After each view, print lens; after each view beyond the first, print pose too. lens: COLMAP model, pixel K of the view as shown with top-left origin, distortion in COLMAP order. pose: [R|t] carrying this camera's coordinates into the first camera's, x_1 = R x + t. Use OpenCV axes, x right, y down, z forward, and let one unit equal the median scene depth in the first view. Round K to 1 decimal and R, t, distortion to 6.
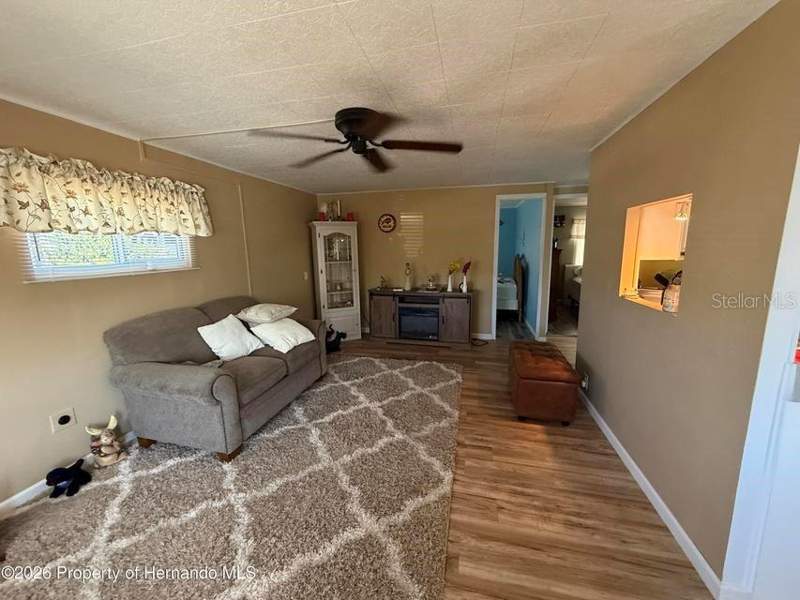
lens RADIAL K [[319.5, 0, 400.6], [0, 319.5, 299.0], [0, 0, 1]] dist [0.000219, 0.000018]
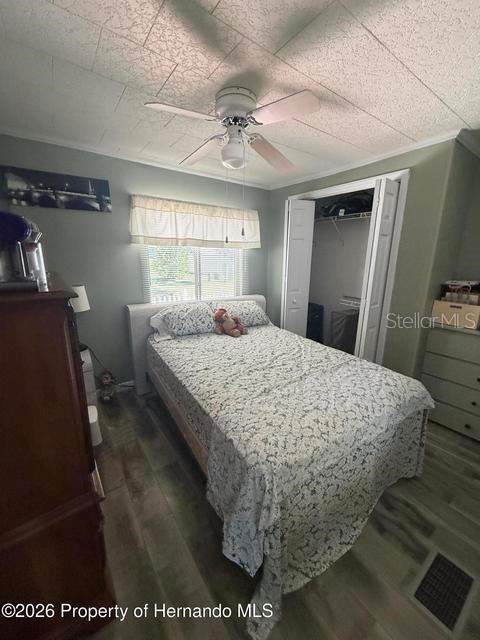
lens RADIAL K [[255.6, 0, 238.5], [0, 255.6, 317.8], [0, 0, 1]] dist [0.000219, 0.000018]
pose [[0.655900, -0.151636, 0.739461, 0.454320], [0.102968, 0.988432, 0.111358, -0.148528], [-0.747792, 0.003101, 0.663925, 0.843968]]
